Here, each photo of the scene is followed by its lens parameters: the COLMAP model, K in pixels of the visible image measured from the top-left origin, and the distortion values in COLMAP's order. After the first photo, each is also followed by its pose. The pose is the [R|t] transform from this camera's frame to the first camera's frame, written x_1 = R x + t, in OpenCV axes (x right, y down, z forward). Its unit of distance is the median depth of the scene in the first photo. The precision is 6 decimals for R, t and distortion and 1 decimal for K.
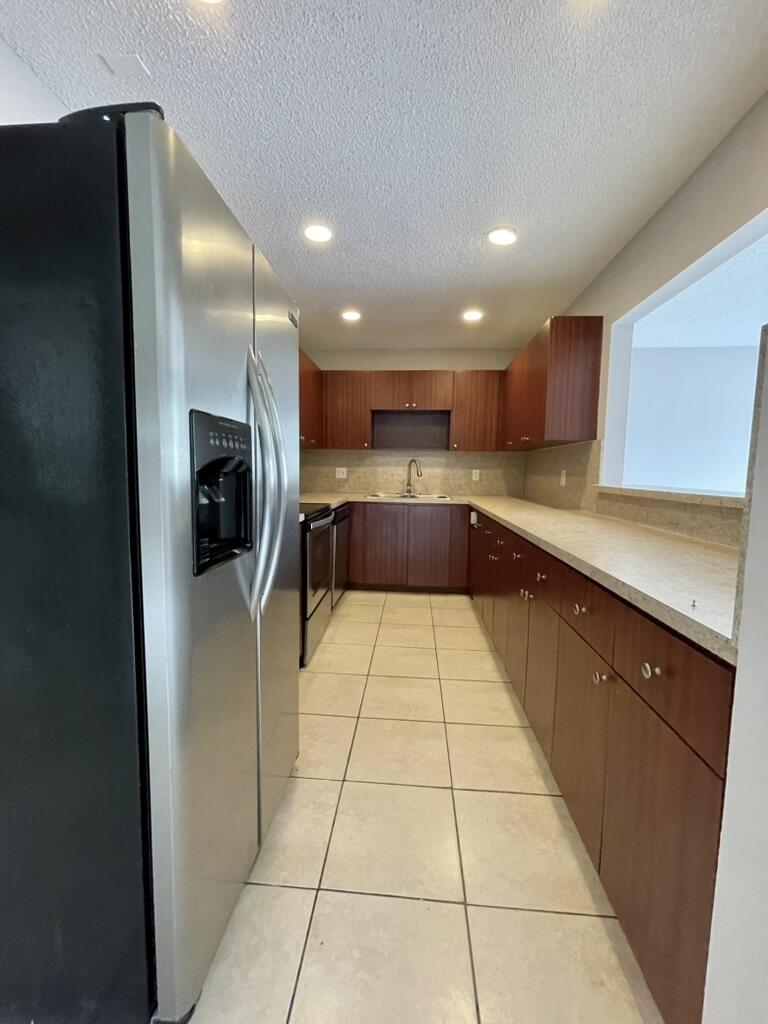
lens RADIAL K [[408.5, 0, 388.4], [0, 408.5, 509.2], [0, 0, 1]] dist [0.002417, 0.000166]
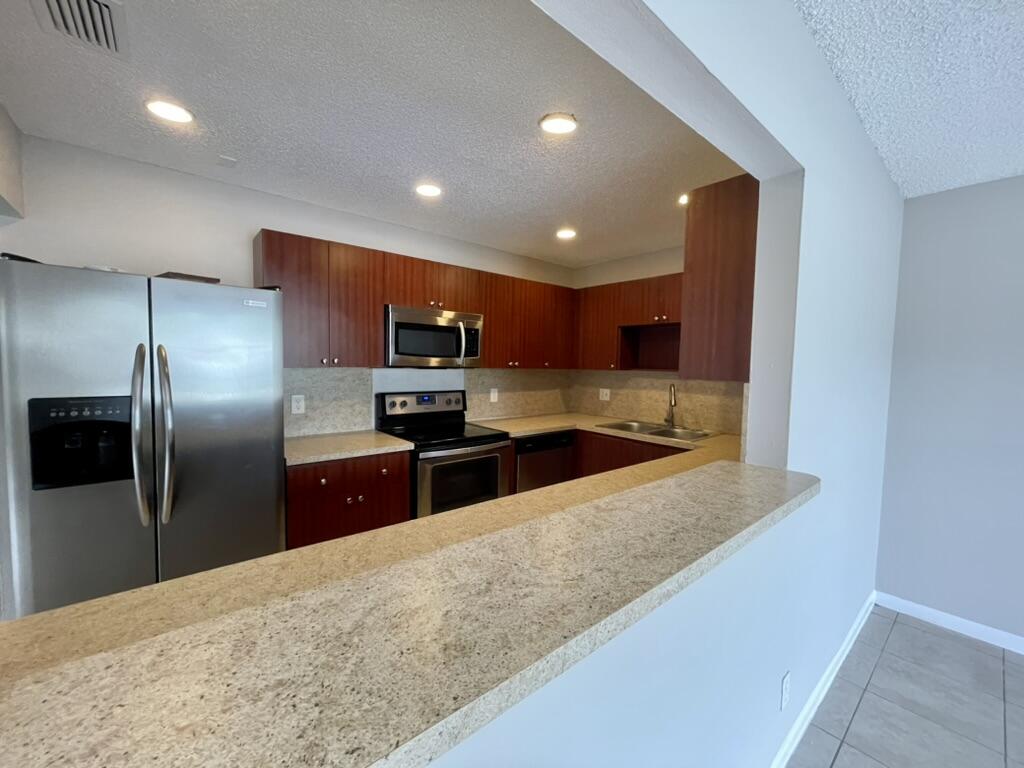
lens RADIAL K [[408.5, 0, 515.4], [0, 408.5, 386.4], [0, 0, 1]] dist [0.002417, 0.000166]
pose [[0.693338, 0.040317, -0.719484, 0.403556], [-0.076998, 0.996863, -0.018339, -0.075431], [0.716487, 0.068114, 0.694267, 0.222221]]
